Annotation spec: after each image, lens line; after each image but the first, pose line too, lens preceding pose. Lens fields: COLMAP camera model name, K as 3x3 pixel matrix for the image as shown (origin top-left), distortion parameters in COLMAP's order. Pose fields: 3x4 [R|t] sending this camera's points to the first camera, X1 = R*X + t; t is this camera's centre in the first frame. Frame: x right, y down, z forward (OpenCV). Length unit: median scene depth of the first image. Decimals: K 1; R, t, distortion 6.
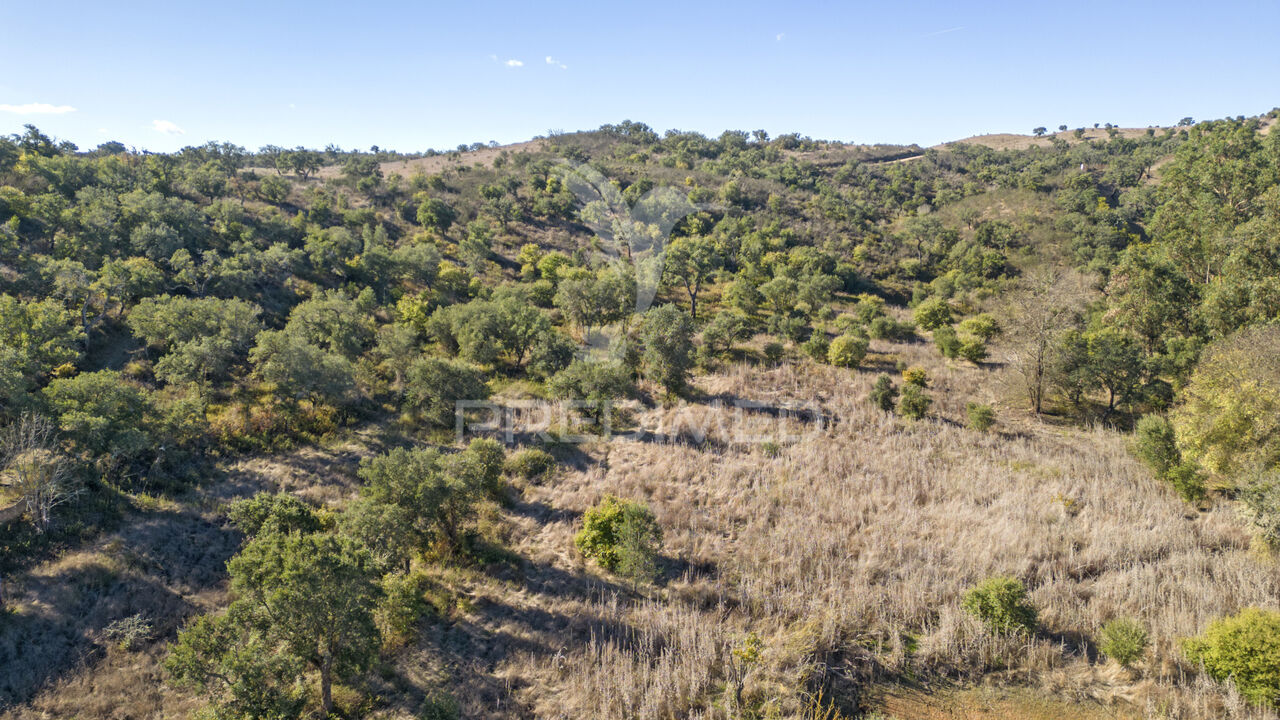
lens RADIAL K [[875.6, 0, 641.3], [0, 875.6, 368.1], [0, 0, 1]] dist [0.108707, -0.127993]
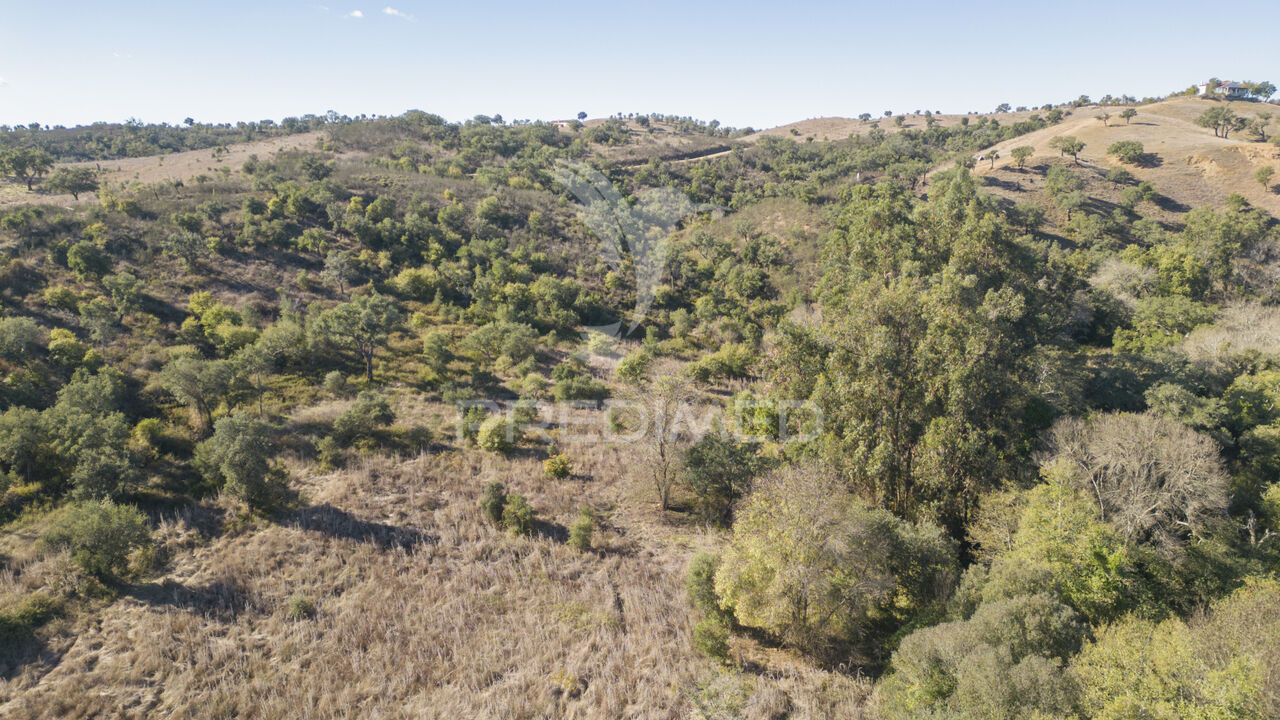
lens RADIAL K [[875.6, 0, 641.3], [0, 875.6, 368.1], [0, 0, 1]] dist [0.108707, -0.127993]
pose [[0.993089, -0.025860, 0.114478, 0.161708], [0.020667, 0.998713, 0.046312, -0.074254], [-0.115529, -0.043626, 0.992346, 0.037257]]
